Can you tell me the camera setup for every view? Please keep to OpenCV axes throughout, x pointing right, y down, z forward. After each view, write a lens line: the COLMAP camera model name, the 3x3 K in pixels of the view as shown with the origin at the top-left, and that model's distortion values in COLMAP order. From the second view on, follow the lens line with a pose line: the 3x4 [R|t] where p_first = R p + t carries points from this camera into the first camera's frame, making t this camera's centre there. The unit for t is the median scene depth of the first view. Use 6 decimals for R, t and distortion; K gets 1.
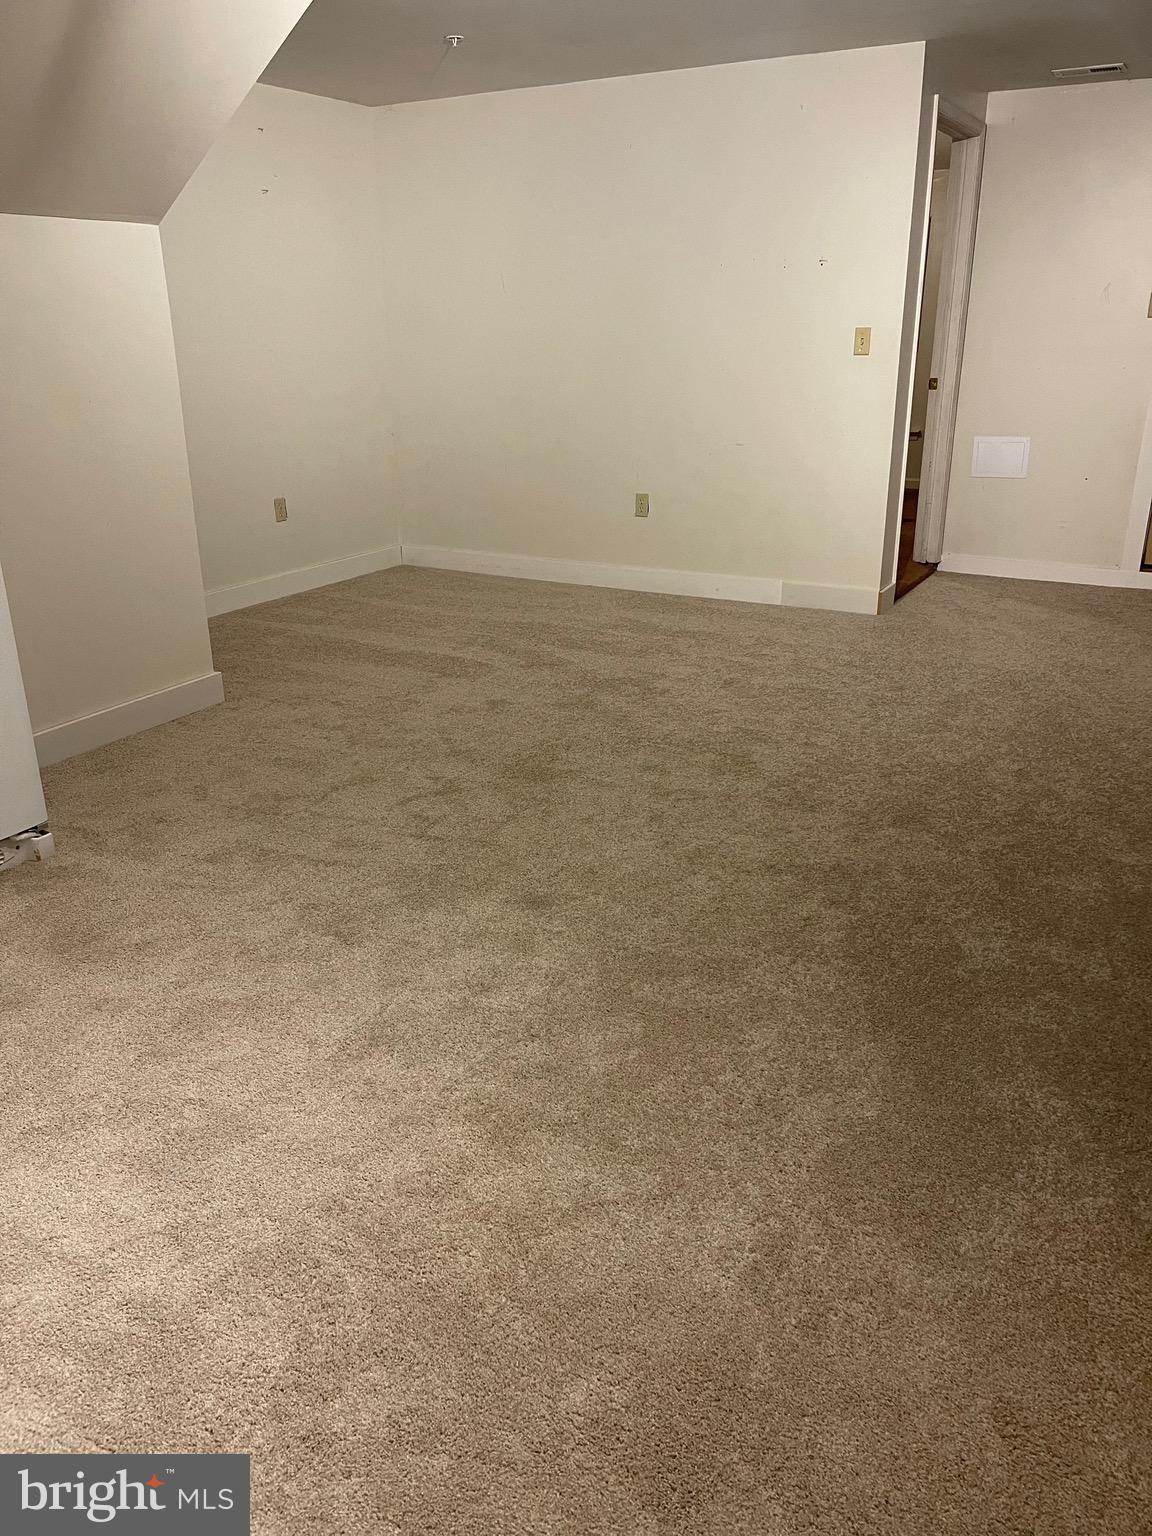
lens RADIAL K [[1168.3, 0, 572.9], [0, 1168.3, 773.3], [0, 0, 1]] dist [0.047363, -0.086037]
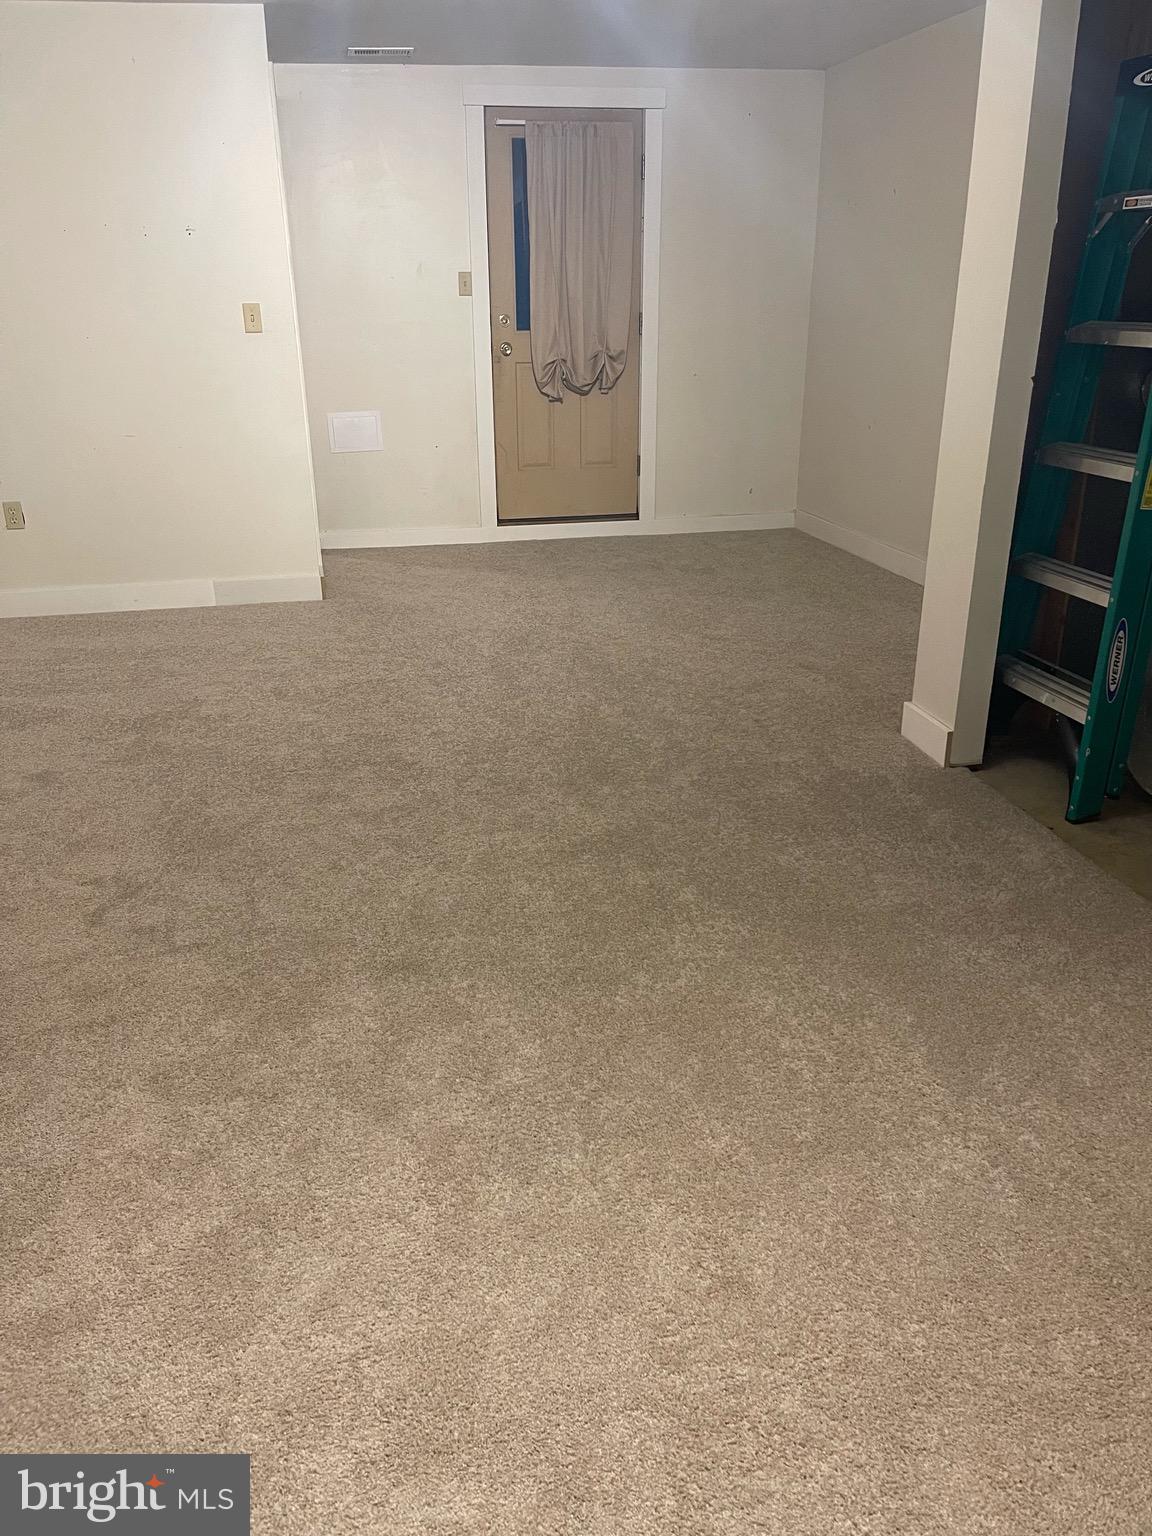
lens RADIAL K [[1155.0, 0, 578.2], [0, 1155.0, 774.5], [0, 0, 1]] dist [0.063218, -0.090034]
pose [[0.739318, -0.251132, 0.624774, -0.318915], [0.237081, 0.965518, 0.107550, -0.066213], [-0.630240, 0.068608, 0.773363, 0.170567]]
